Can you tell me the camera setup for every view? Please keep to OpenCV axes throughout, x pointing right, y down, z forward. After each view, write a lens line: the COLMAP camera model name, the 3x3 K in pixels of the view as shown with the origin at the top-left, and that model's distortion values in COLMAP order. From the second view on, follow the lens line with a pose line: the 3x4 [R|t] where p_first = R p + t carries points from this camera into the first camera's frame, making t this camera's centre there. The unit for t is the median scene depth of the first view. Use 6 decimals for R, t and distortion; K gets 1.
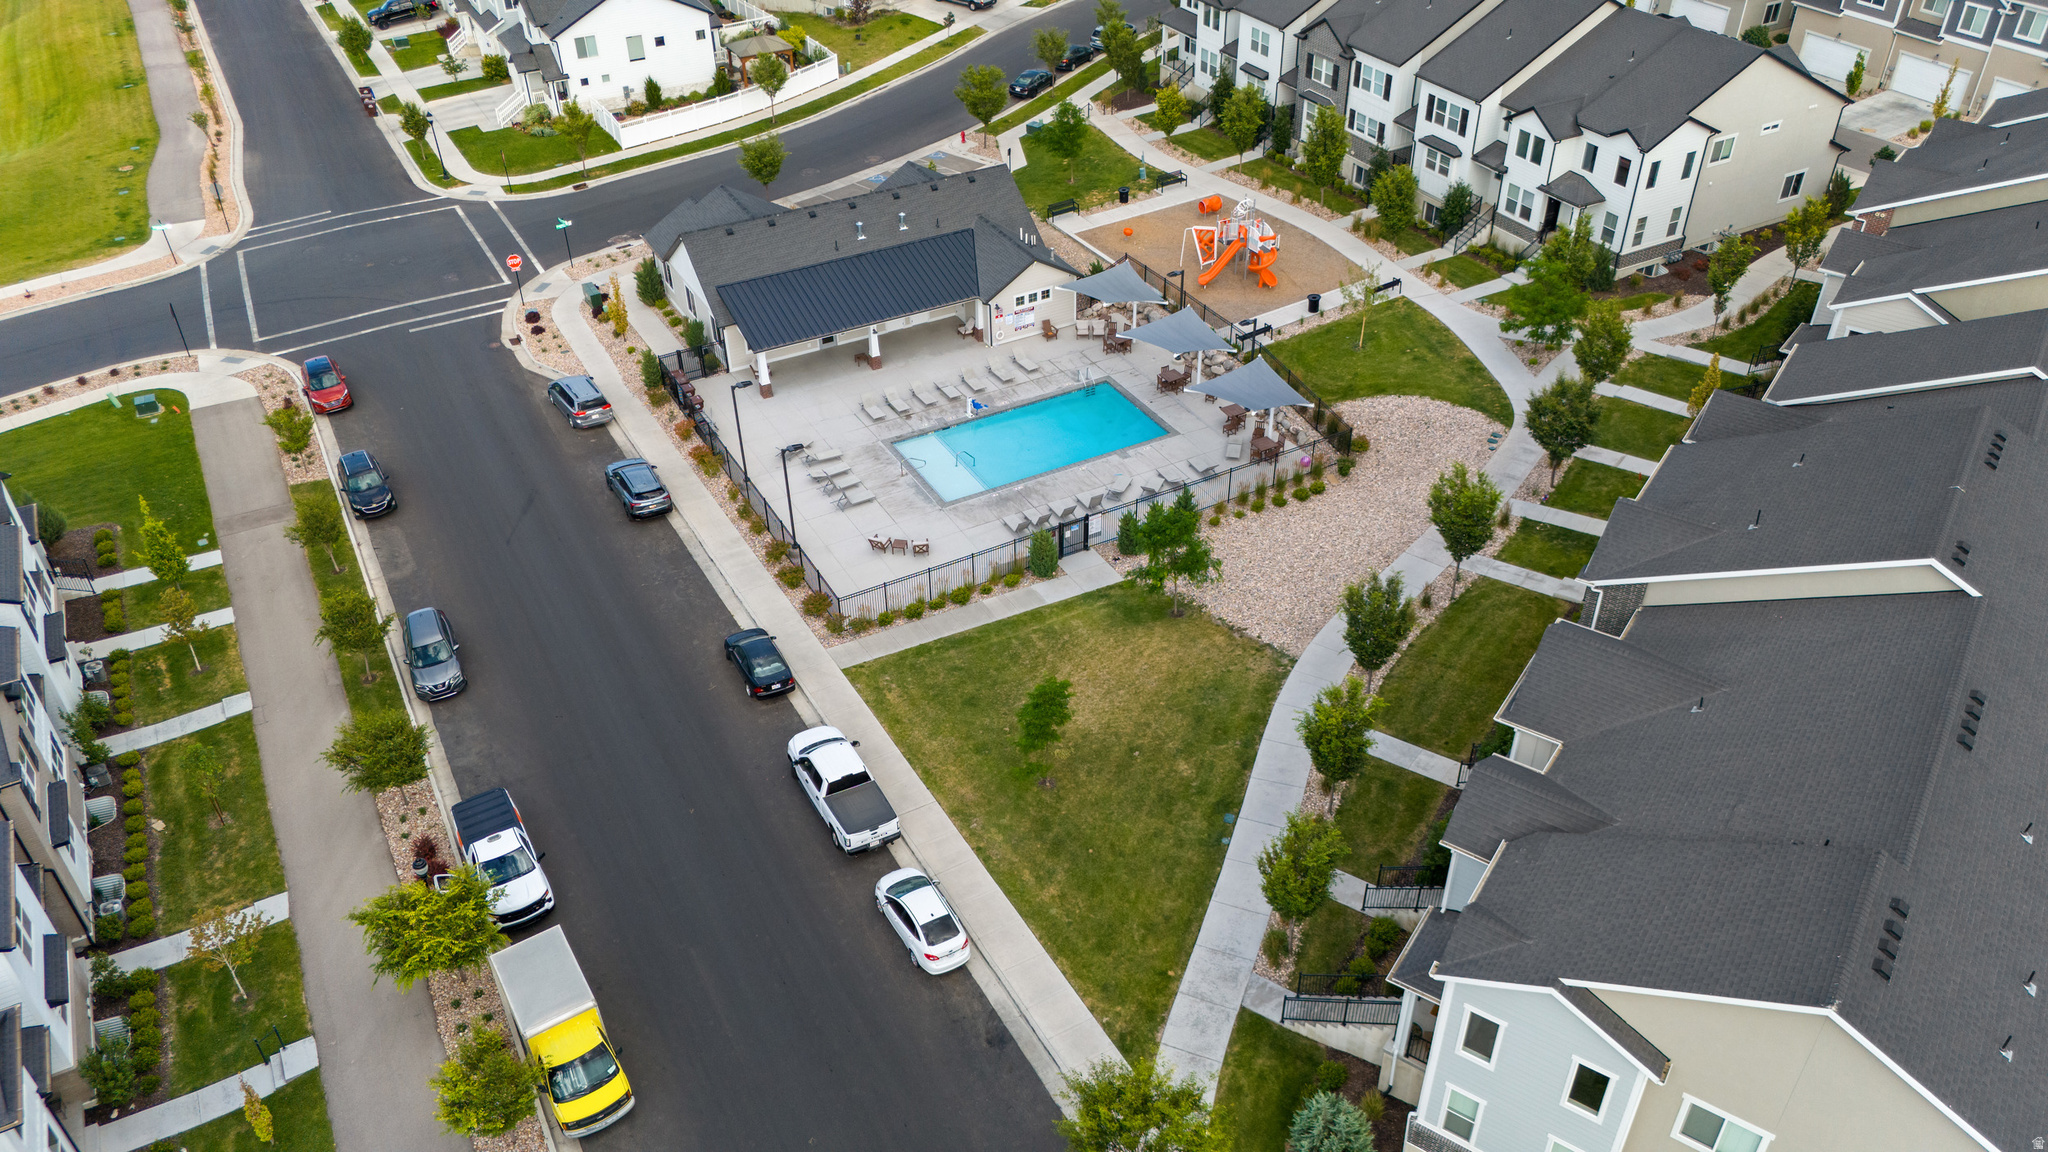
lens RADIAL K [[1506.7, 0, 1027.5], [0, 1506.7, 565.9], [0, 0, 1]] dist [0.079889, -0.086593]
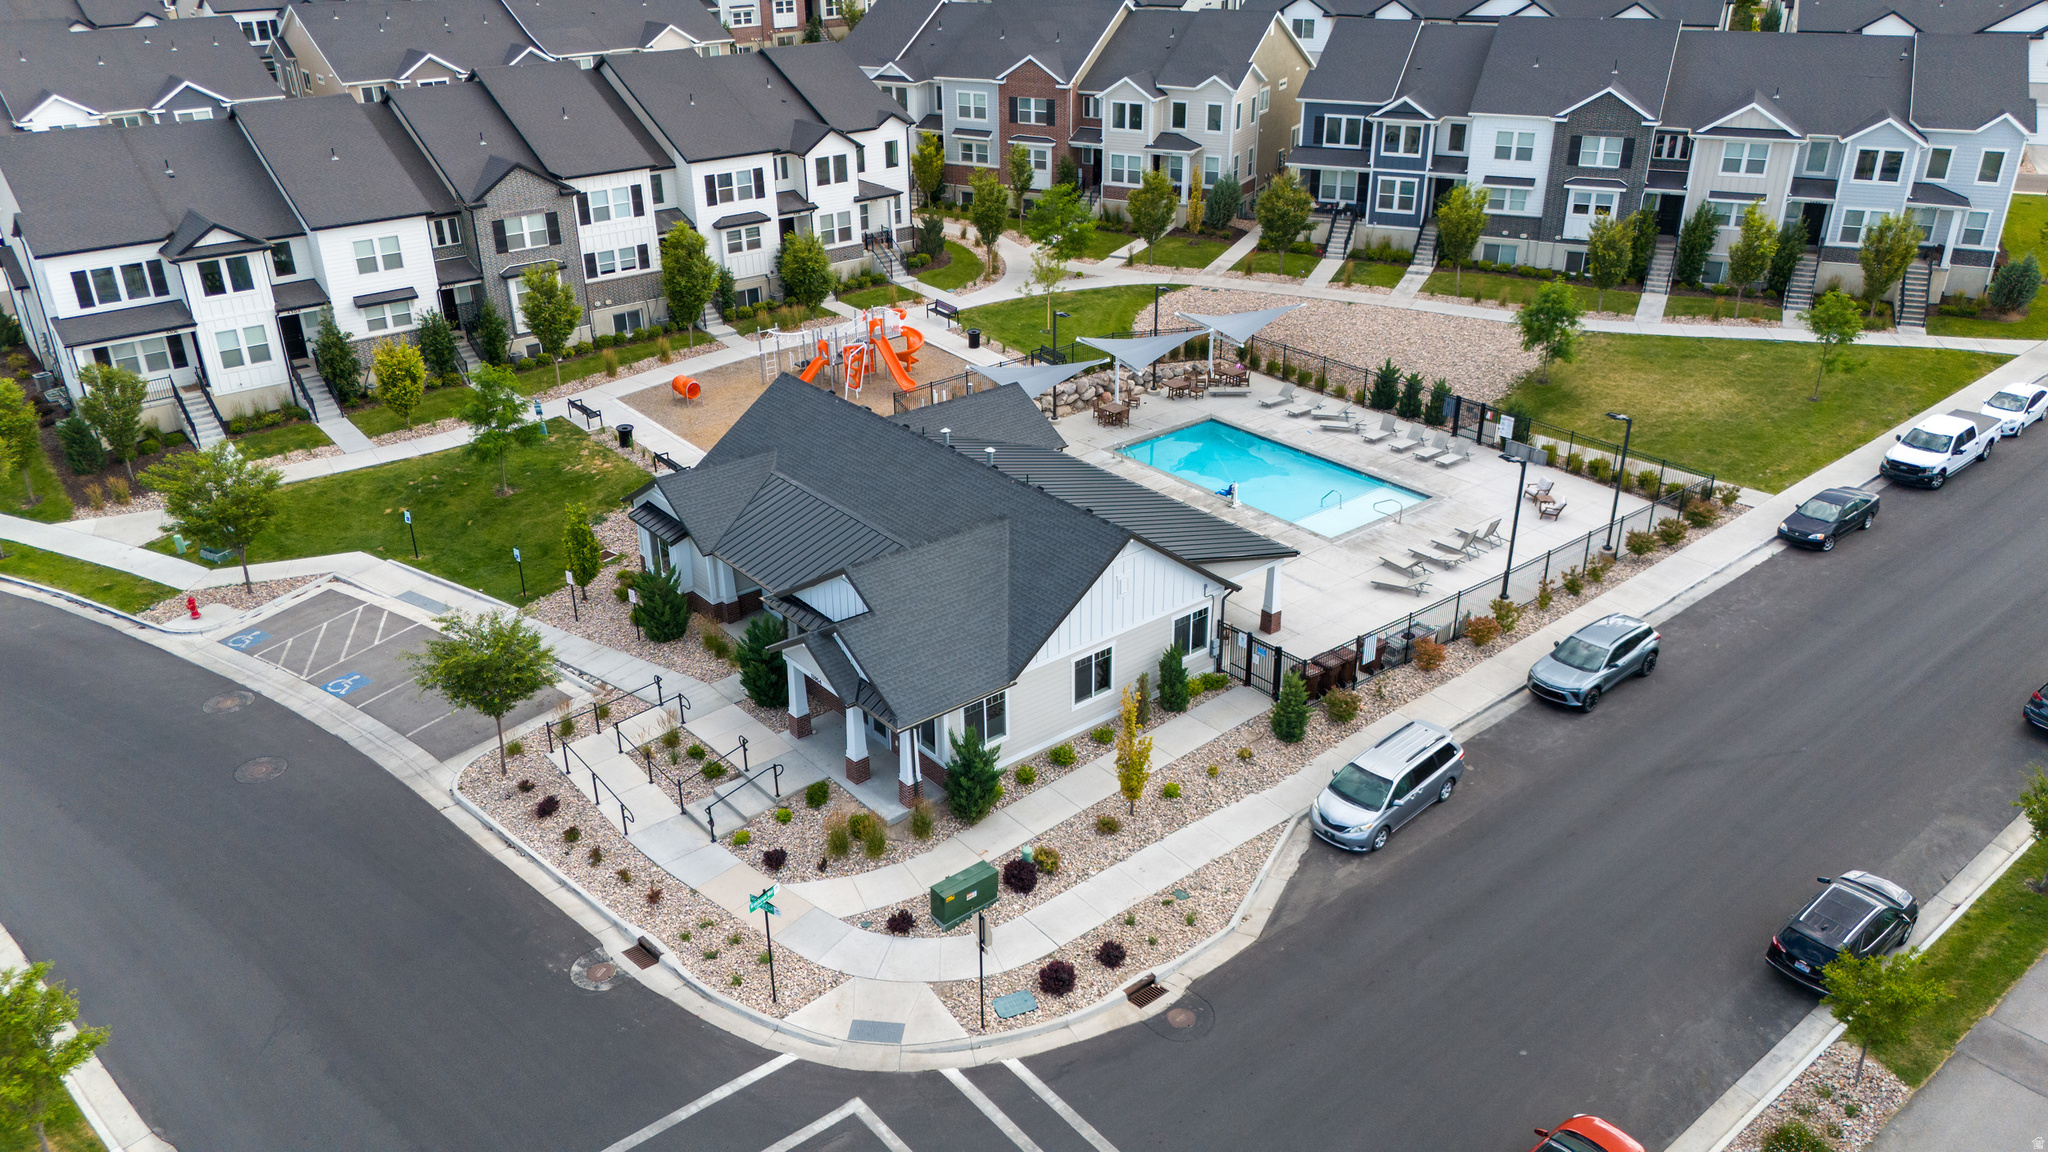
lens RADIAL K [[1506.7, 0, 1027.5], [0, 1506.7, 565.9], [0, 0, 1]] dist [0.079889, -0.086593]
pose [[-0.174272, -0.412211, 0.894266, -0.645727], [0.594519, 0.679912, 0.429263, -0.421988], [-0.784969, 0.606466, 0.126578, 0.877196]]
